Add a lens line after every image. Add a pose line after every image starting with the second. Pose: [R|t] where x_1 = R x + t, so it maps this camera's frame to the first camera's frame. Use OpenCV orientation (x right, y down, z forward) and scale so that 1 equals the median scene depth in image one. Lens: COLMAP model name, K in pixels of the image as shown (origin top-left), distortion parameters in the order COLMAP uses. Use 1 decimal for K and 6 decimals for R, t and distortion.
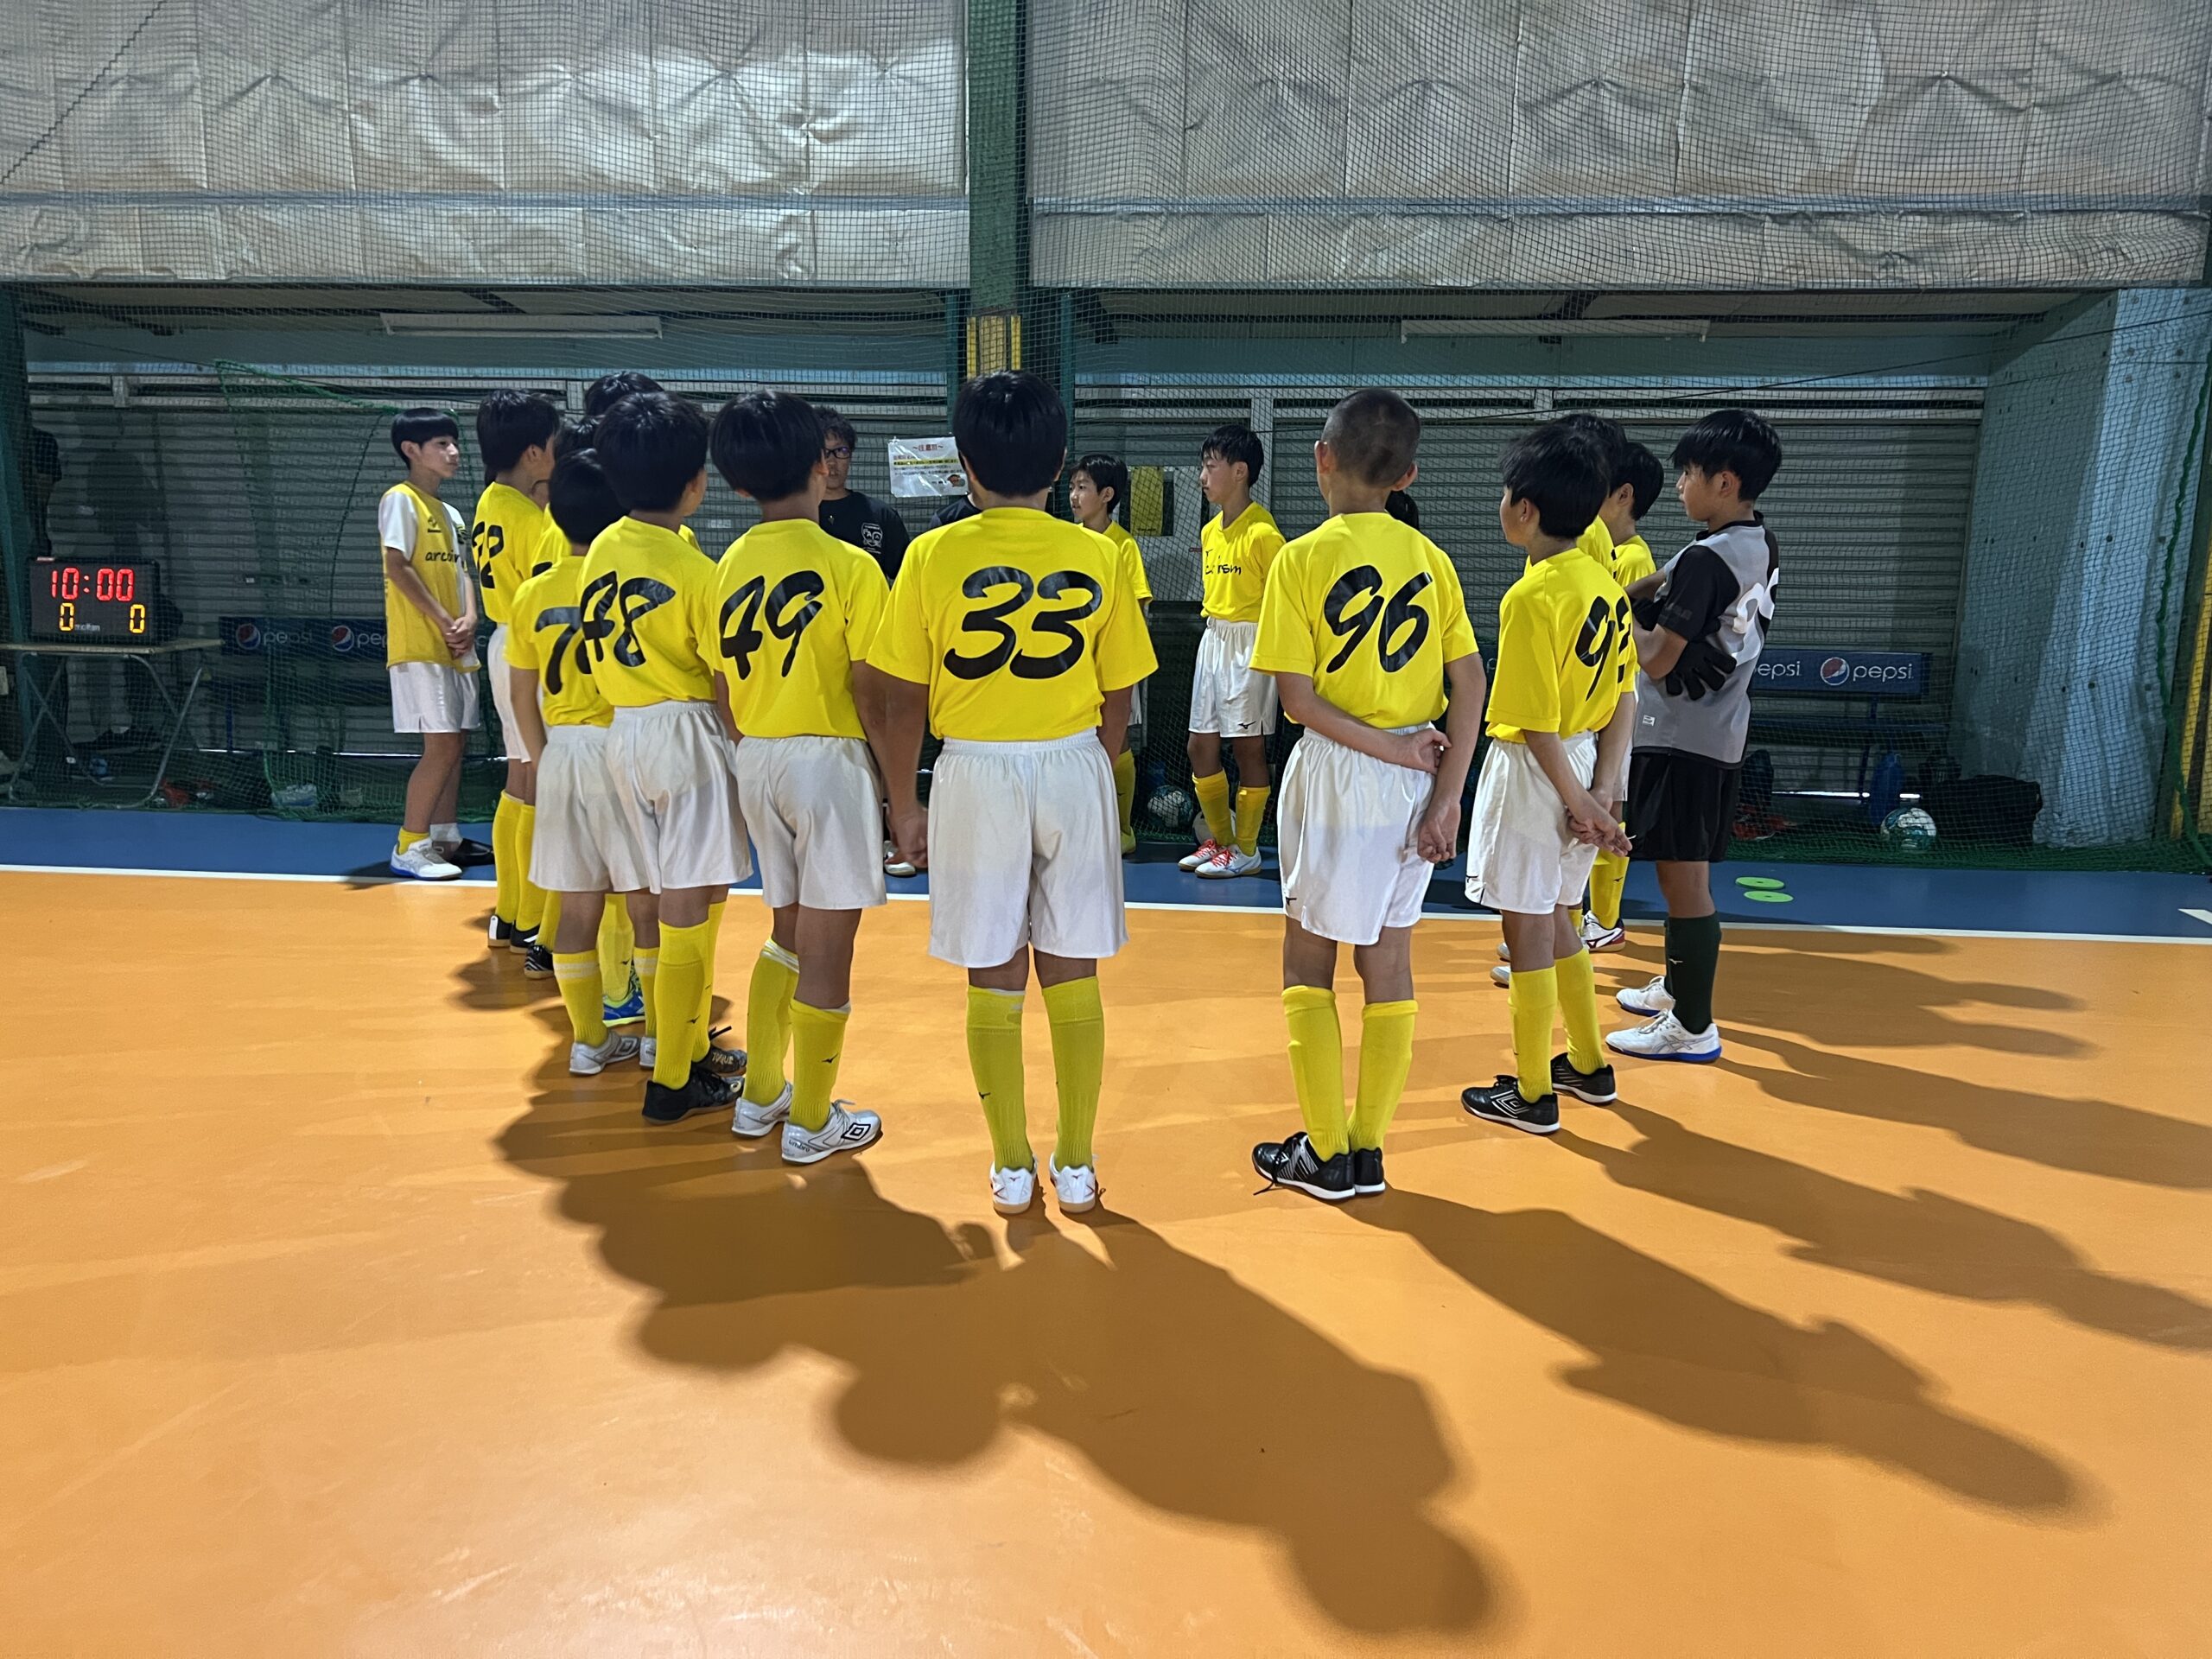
lens RADIAL K [[1678.9, 0, 1120.7], [0, 1678.9, 747.6], [0, 0, 1]] dist [0.077909, -0.071865]
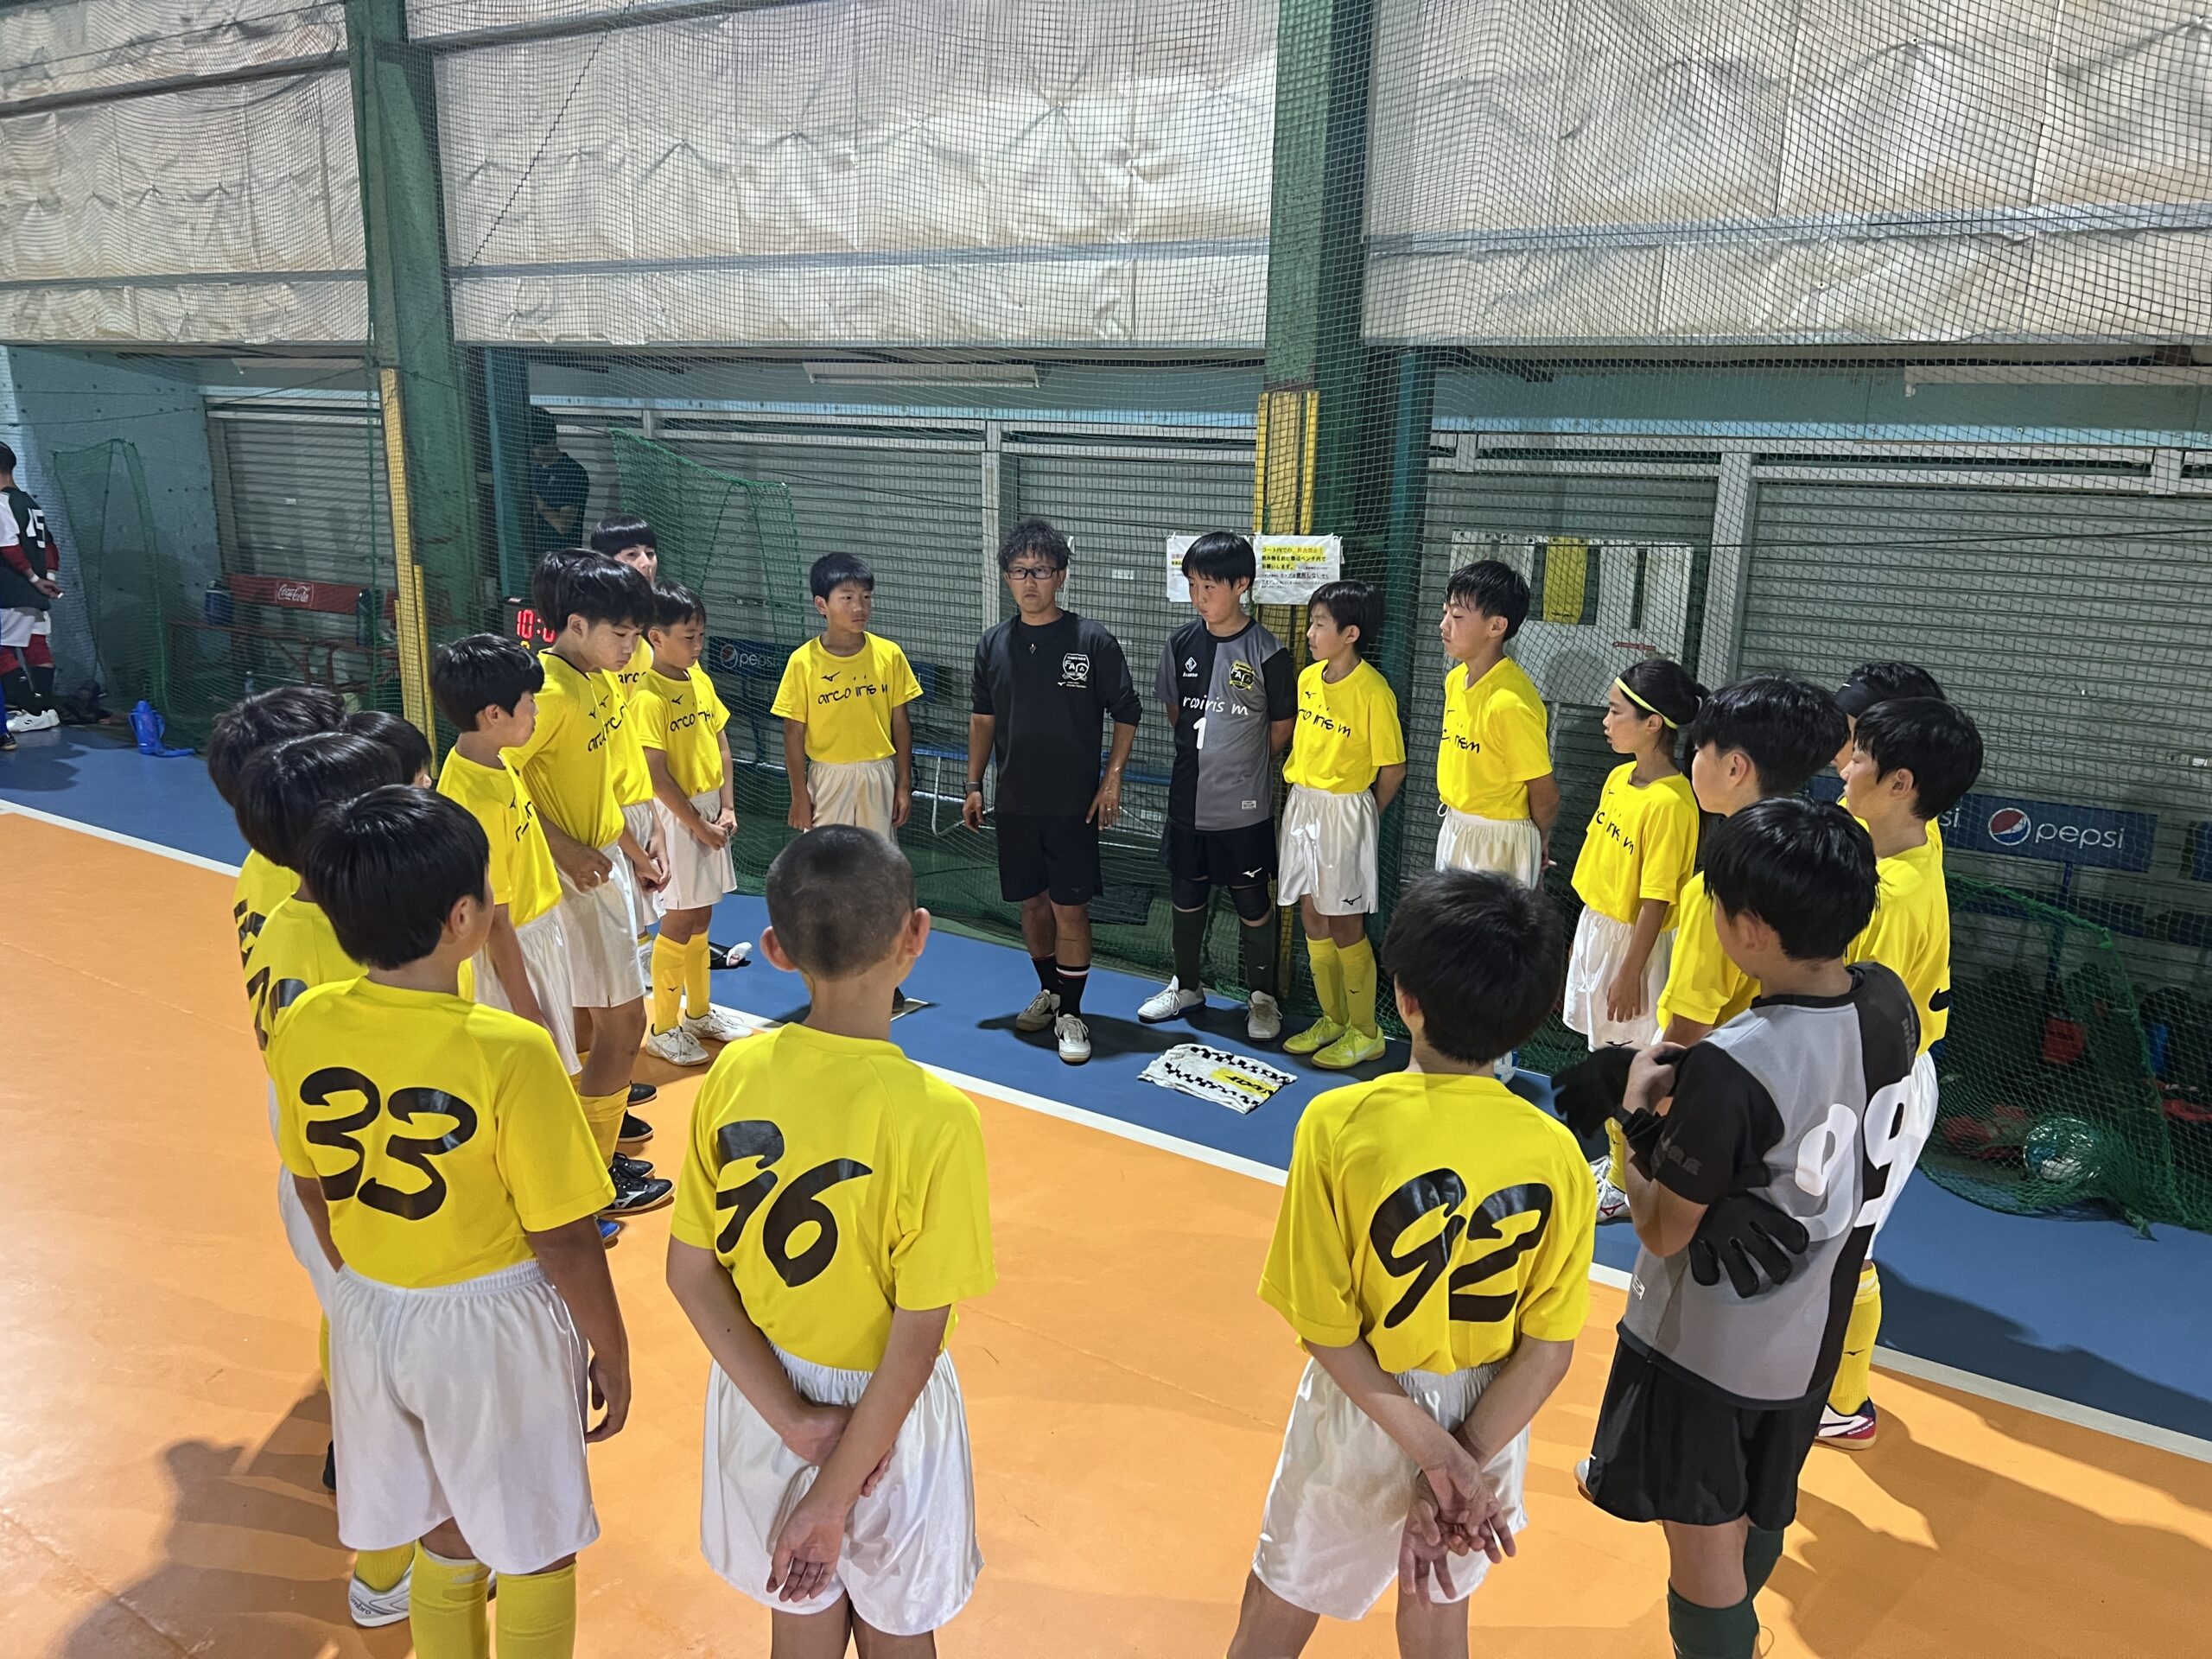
lens RADIAL K [[1678.9, 0, 1071.4], [0, 1678.9, 766.0], [0, 0, 1]] dist [0.077909, -0.071865]
pose [[0.883101, 0.101222, -0.458135, 0.216883], [-0.068275, 0.993781, 0.087963, -0.131826], [0.464190, -0.046401, 0.884520, 0.199928]]
